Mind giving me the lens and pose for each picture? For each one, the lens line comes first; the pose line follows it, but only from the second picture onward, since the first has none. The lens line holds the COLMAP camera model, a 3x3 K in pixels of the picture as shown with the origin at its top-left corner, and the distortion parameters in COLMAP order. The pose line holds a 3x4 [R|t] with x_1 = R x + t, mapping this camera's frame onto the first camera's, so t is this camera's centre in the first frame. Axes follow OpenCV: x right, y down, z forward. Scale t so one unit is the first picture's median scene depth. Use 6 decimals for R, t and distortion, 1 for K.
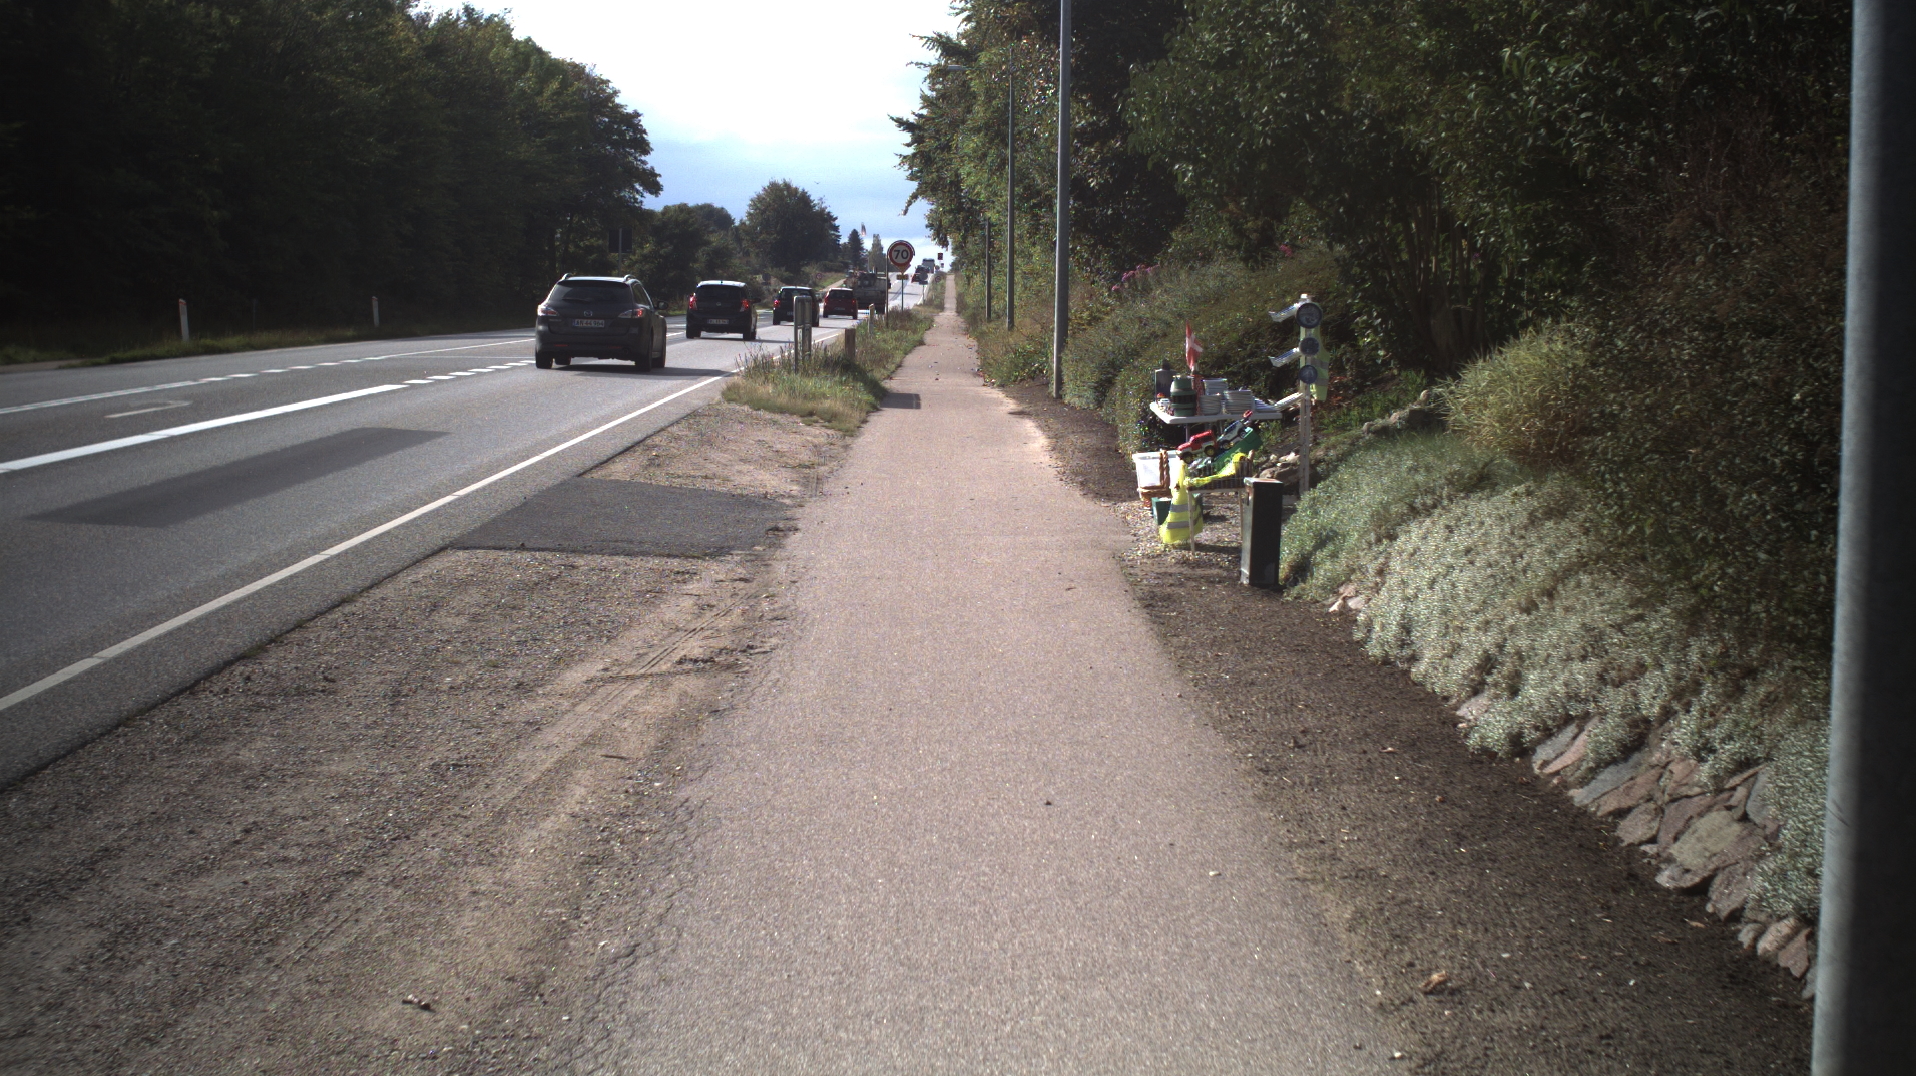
lens RADIAL K [[3610.6, 0, 958.0], [0, 3610.6, 538.0], [0, 0, 1]] dist [-0.272267, 0.213165]
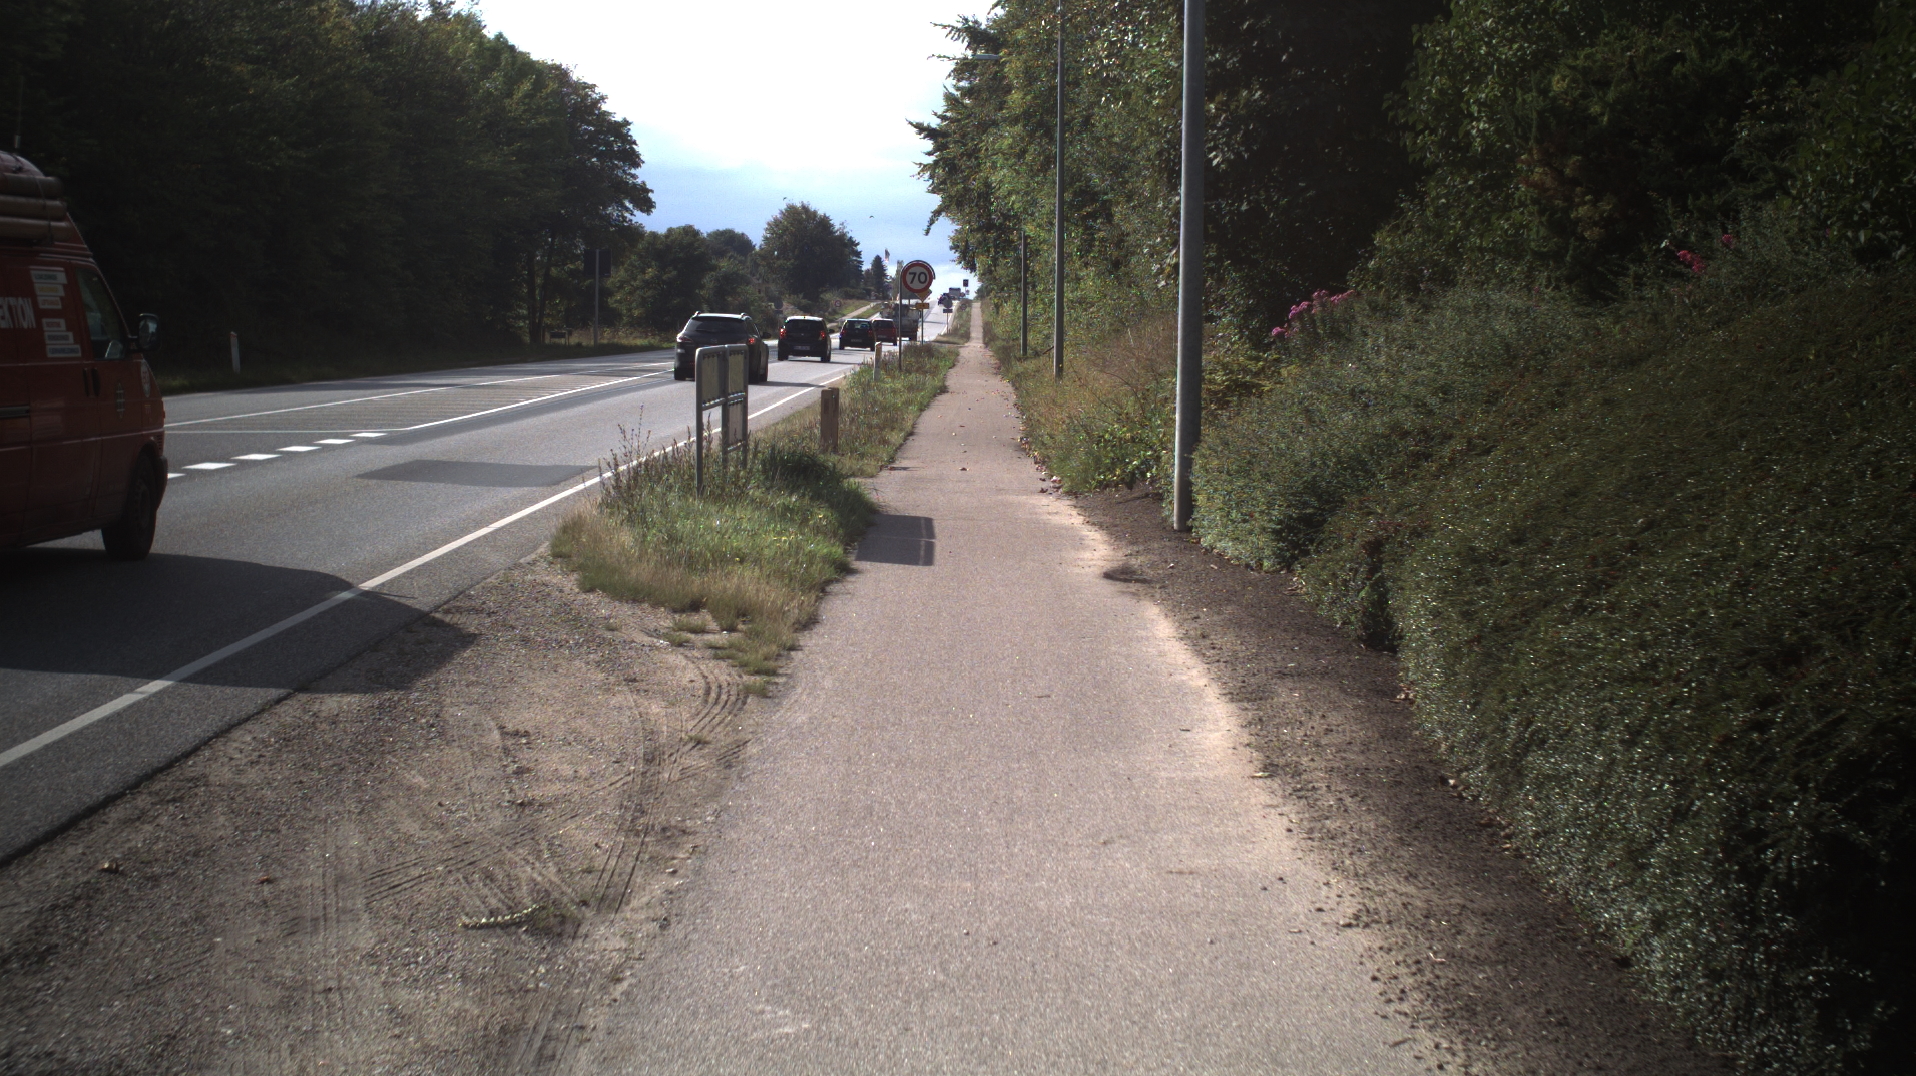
lens RADIAL K [[3610.6, 0, 958.0], [0, 3610.6, 538.0], [0, 0, 1]] dist [-0.272267, 0.213165]
pose [[0.999975, 0.000835, -0.006987, -0.001311], [-0.000888, 0.999971, -0.007524, -0.014990], [0.006980, 0.007530, 0.999947, 0.200262]]
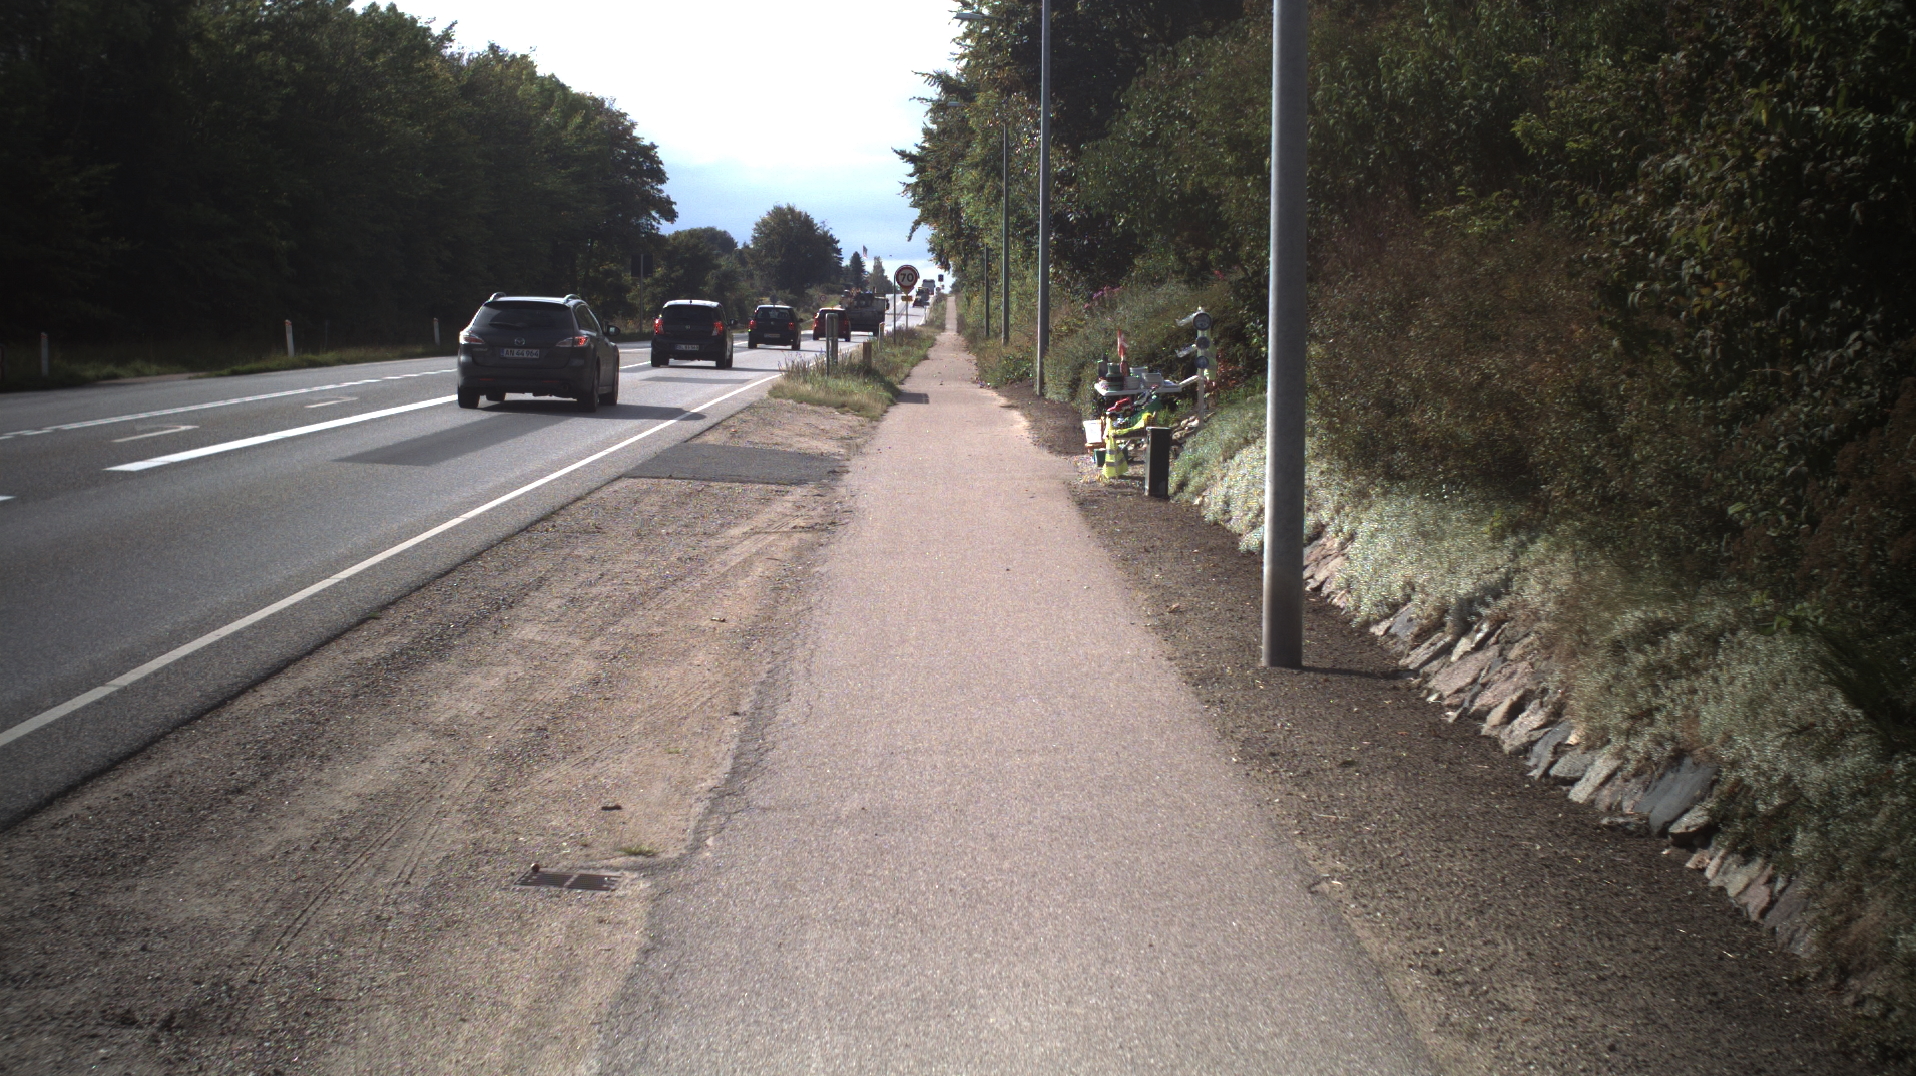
lens RADIAL K [[3610.6, 0, 958.0], [0, 3610.6, 538.0], [0, 0, 1]] dist [-0.272267, 0.213165]
pose [[0.999984, -0.005676, -0.000499, -0.000042], [0.005672, 0.999966, -0.005912, 0.007449], [0.000533, 0.005909, 0.999982, -0.100665]]
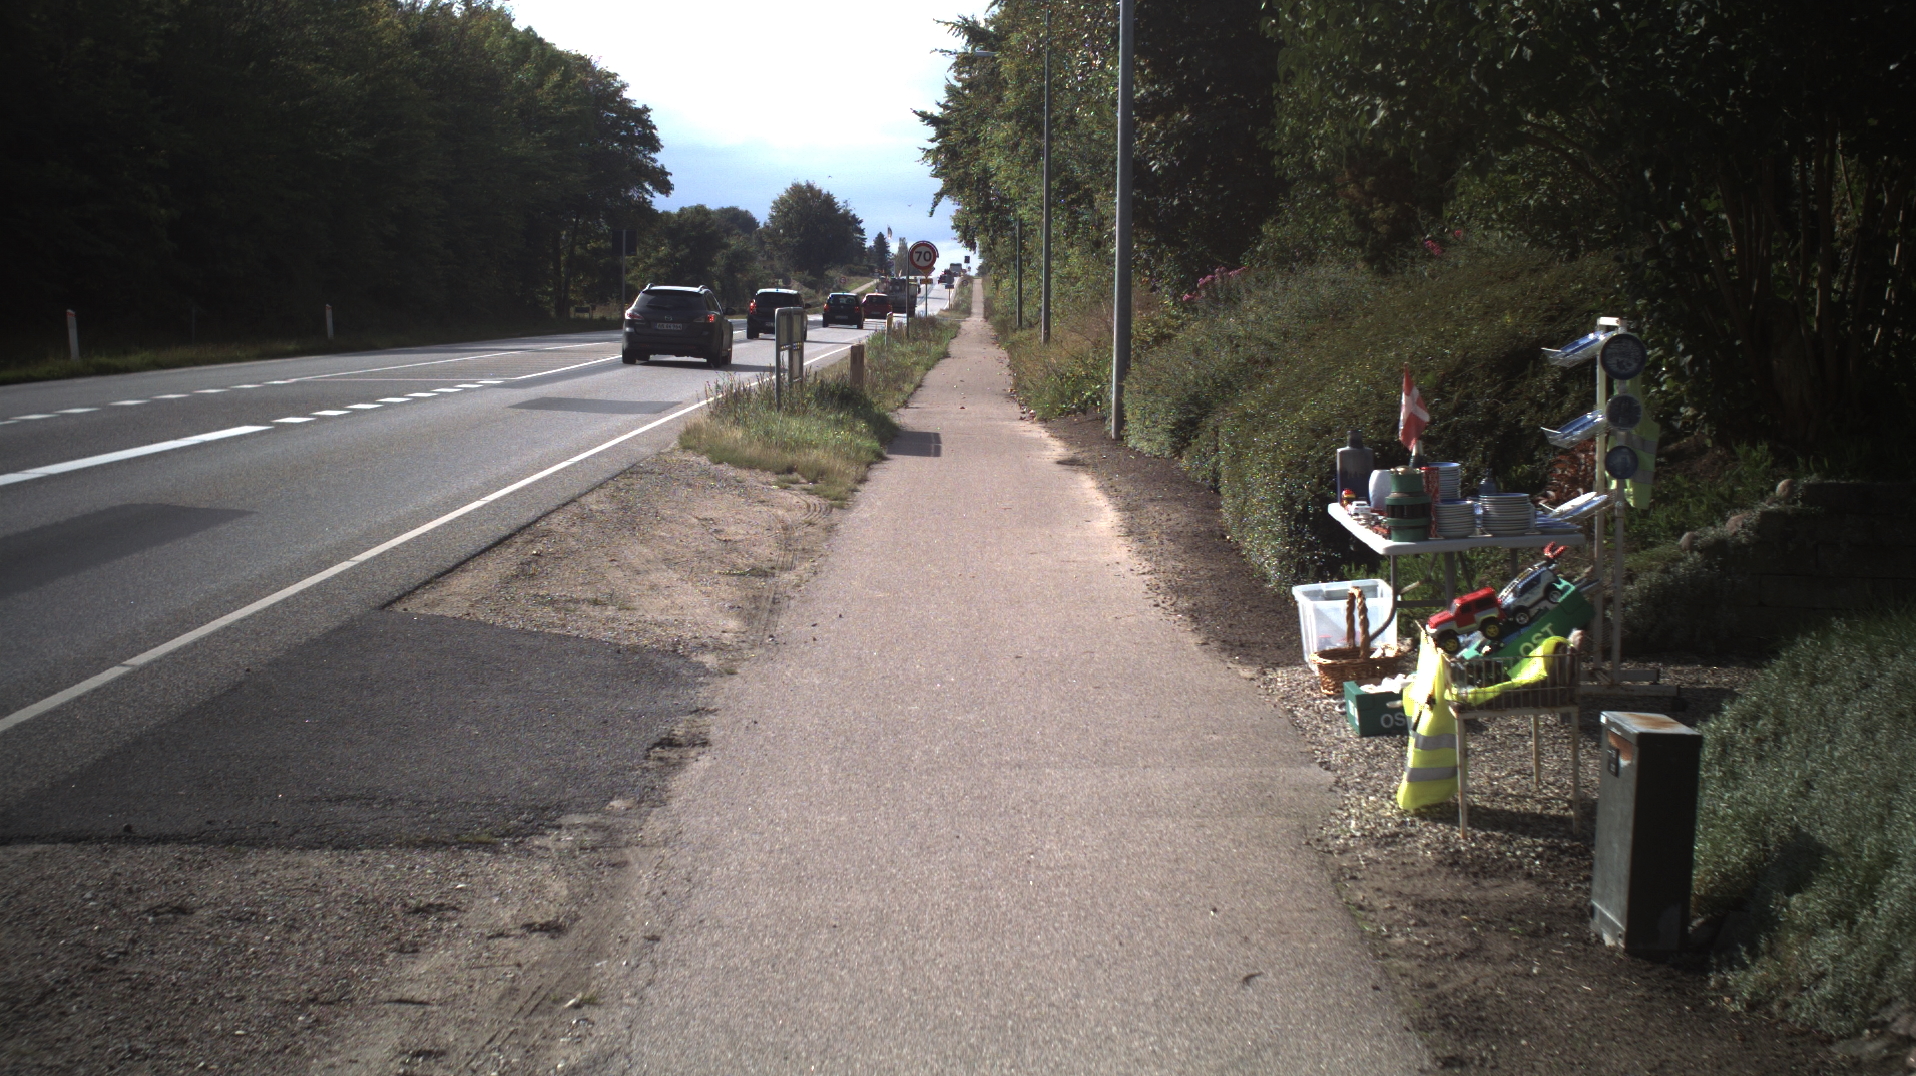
lens RADIAL K [[3610.6, 0, 958.0], [0, 3610.6, 538.0], [0, 0, 1]] dist [-0.272267, 0.213165]
pose [[0.999971, -0.000669, -0.007560, -0.000392], [0.000661, 0.999999, -0.001007, -0.007469], [0.007560, 0.001002, 0.999971, 0.100208]]
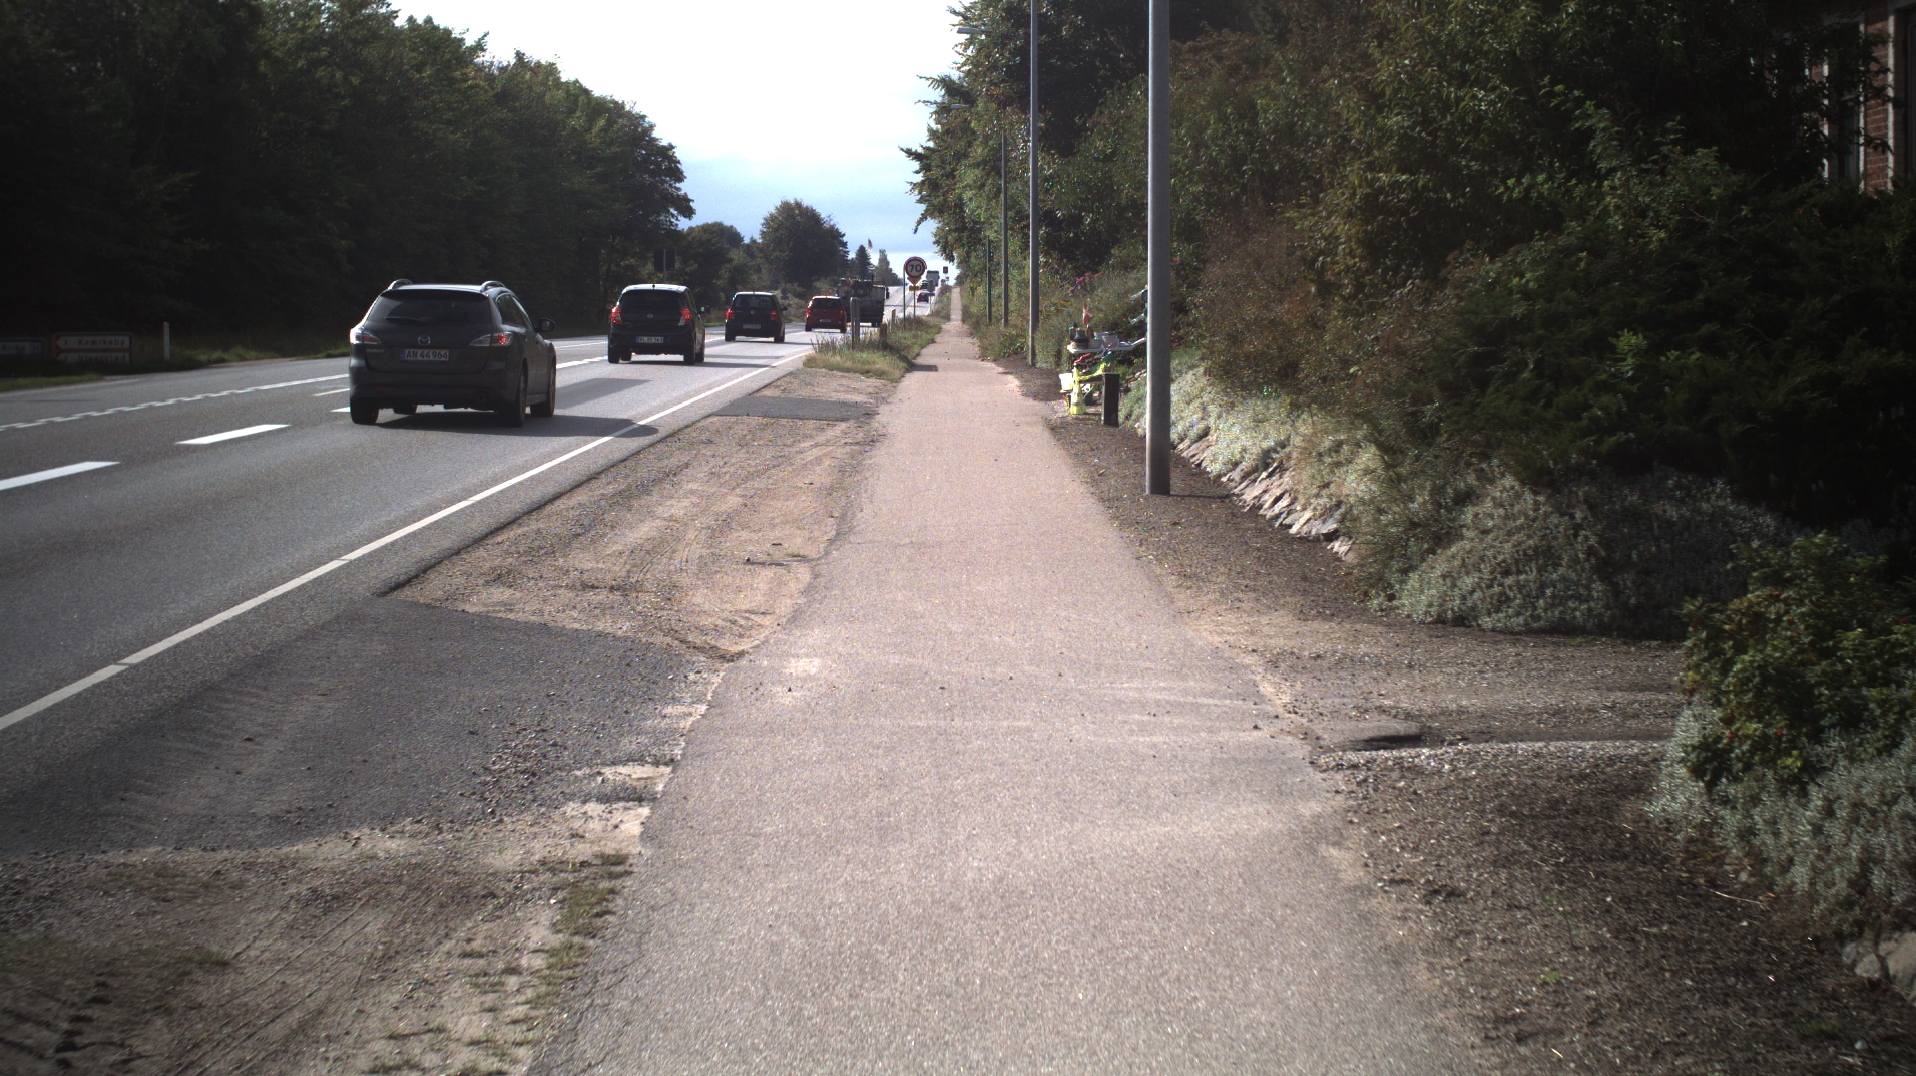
lens RADIAL K [[3610.6, 0, 958.0], [0, 3610.6, 538.0], [0, 0, 1]] dist [-0.272267, 0.213165]
pose [[0.999879, -0.015352, -0.002463, 0.000134], [0.015343, 0.999875, -0.003791, 0.015959], [0.002521, 0.003753, 0.999990, -0.201110]]
